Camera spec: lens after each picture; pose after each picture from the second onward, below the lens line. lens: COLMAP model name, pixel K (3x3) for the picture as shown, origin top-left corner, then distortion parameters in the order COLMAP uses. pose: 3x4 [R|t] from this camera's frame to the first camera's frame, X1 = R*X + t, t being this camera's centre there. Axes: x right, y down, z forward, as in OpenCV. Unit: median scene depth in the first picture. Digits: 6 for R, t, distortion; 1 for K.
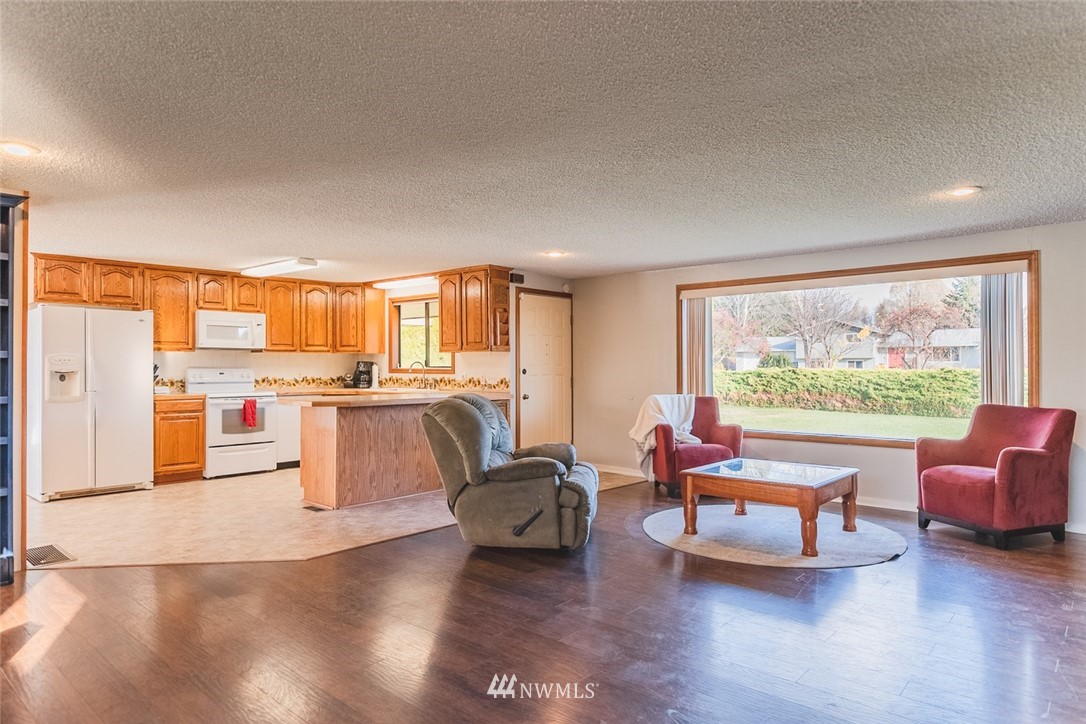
lens RADIAL K [[657.7, 0, 538.6], [0, 657.7, 360.8], [0, 0, 1]] dist [-0.004496, -0.001127]
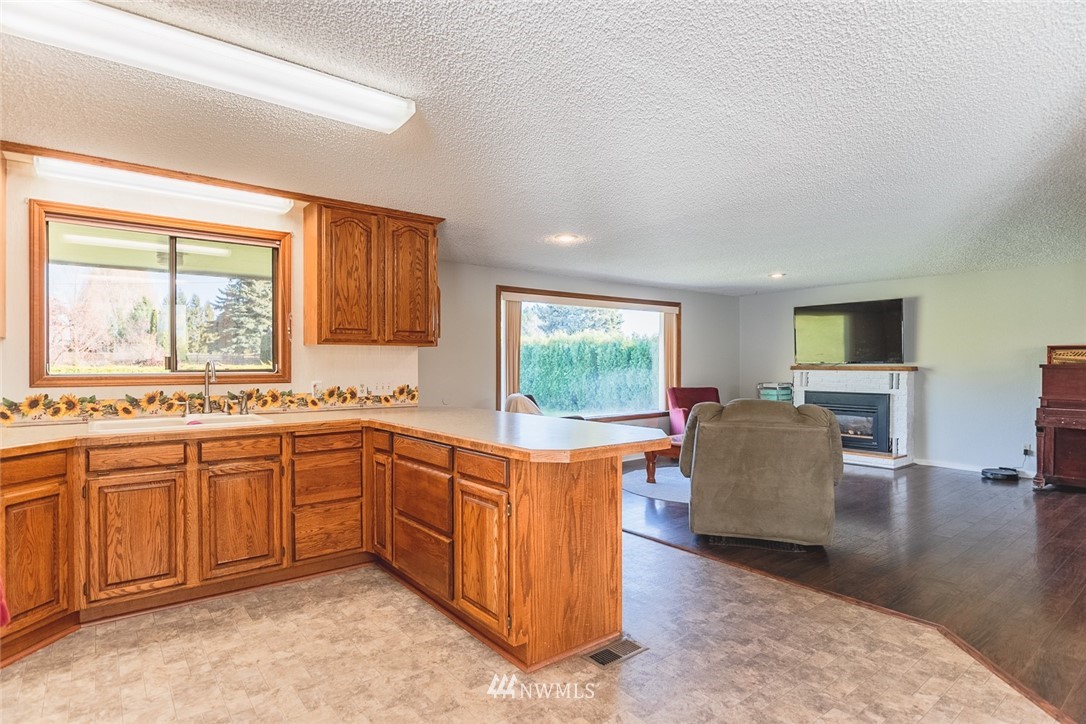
lens RADIAL K [[568.6, 0, 540.3], [0, 568.6, 363.6], [0, 0, 1]] dist [-0.012215, -0.000176]
pose [[0.174096, -0.001756, 0.984727, -0.621962], [-0.008254, 0.999961, 0.003242, 0.000569], [-0.984694, -0.008692, 0.174075, 0.779189]]
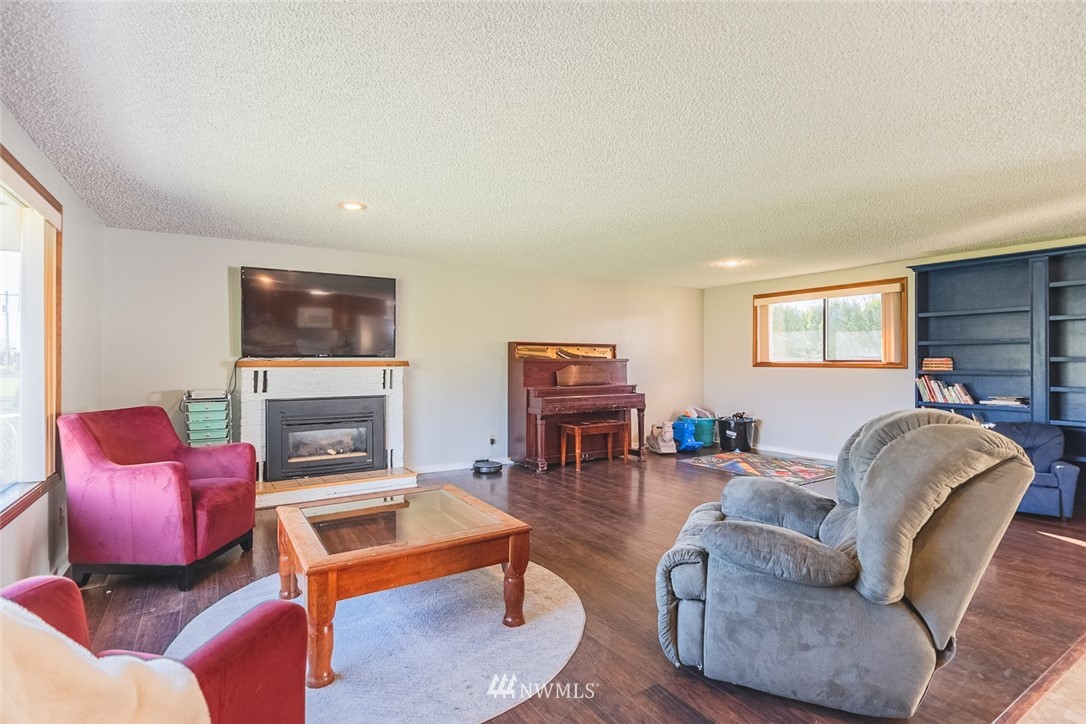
lens RADIAL K [[529.0, 0, 538.8], [0, 529.0, 367.9], [0, 0, 1]] dist [-0.011191, 0.000313]
pose [[-0.958841, -0.002978, 0.283926, 0.042548], [-0.002025, 0.999991, 0.003651, 0.010217], [-0.283935, 0.002925, -0.958839, 0.997712]]
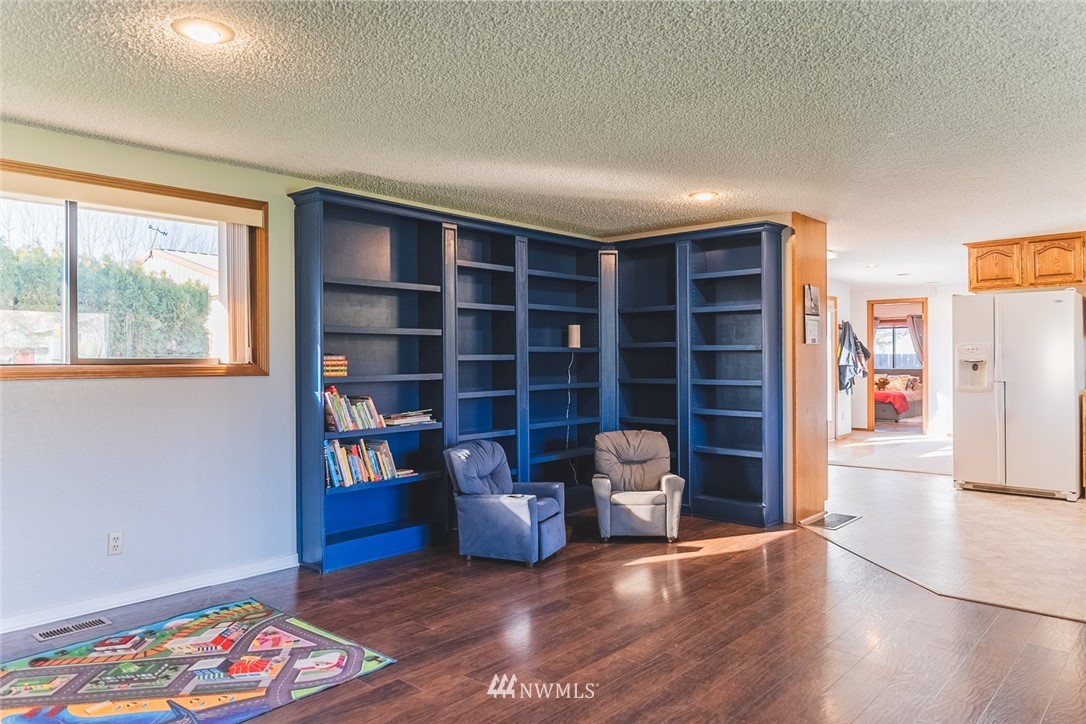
lens RADIAL K [[733.8, 0, 540.0], [0, 733.8, 358.6], [0, 0, 1]] dist [0.000443, 0.000738]
pose [[-0.006179, 0.000650, -0.999981, 0.320308], [0.014318, 0.999897, 0.000562, 0.002735], [0.999878, -0.014314, -0.006188, 0.299632]]
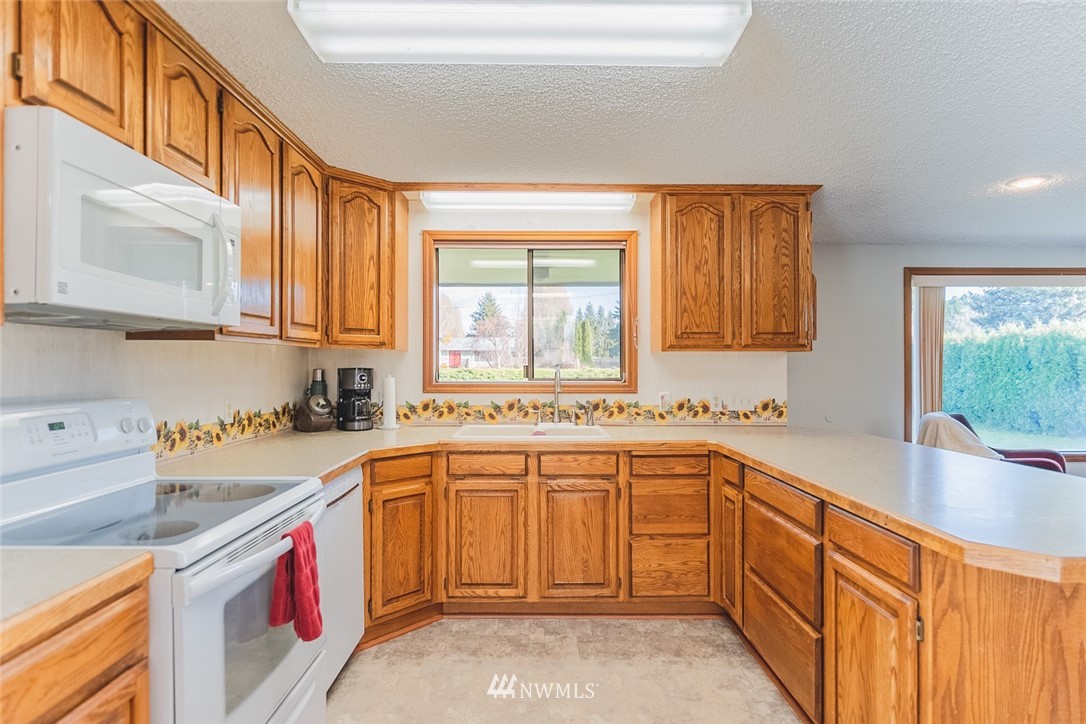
lens RADIAL K [[564.0, 0, 538.7], [0, 564.0, 361.0], [0, 0, 1]] dist [-0.005012, 0.000210]
pose [[0.740834, 0.004570, 0.671673, -0.529547], [-0.005832, 0.999983, -0.000372, -0.005024], [-0.671663, -0.003642, 0.740848, 0.798368]]
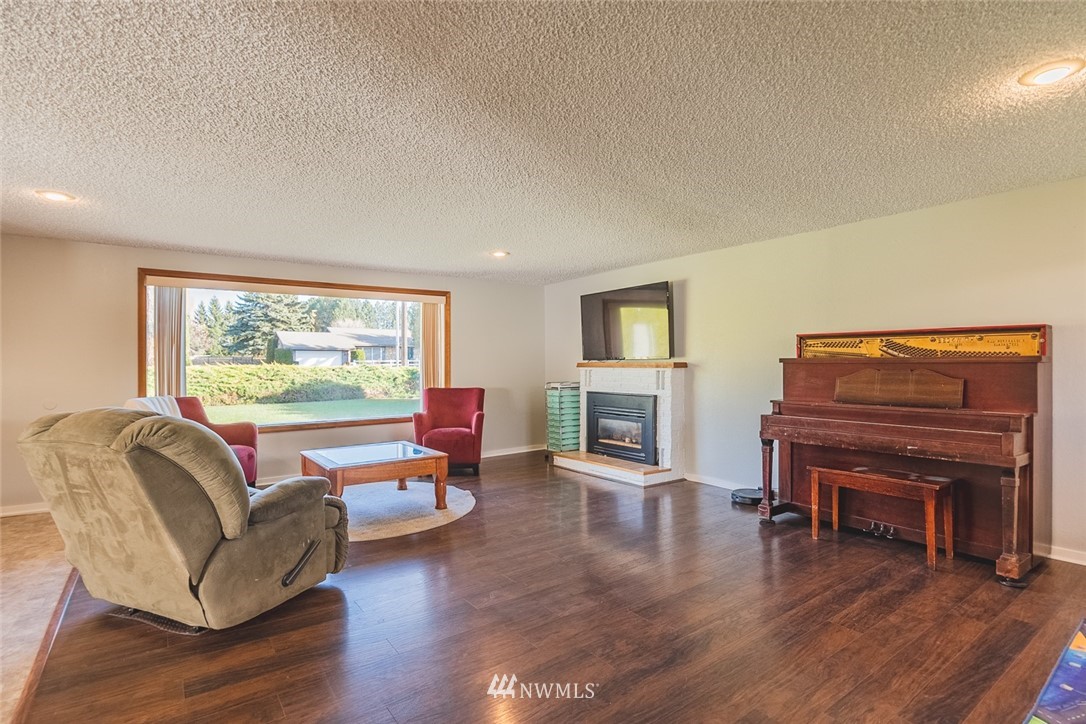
lens RADIAL K [[532.8, 0, 539.9], [0, 532.8, 359.2], [0, 0, 1]] dist [-0.013991, 0.000896]
pose [[0.214581, 0.006012, 0.976688, -0.339311], [-0.004209, 0.999977, -0.005231, 0.003779], [-0.976697, -0.002988, 0.214602, 0.348197]]
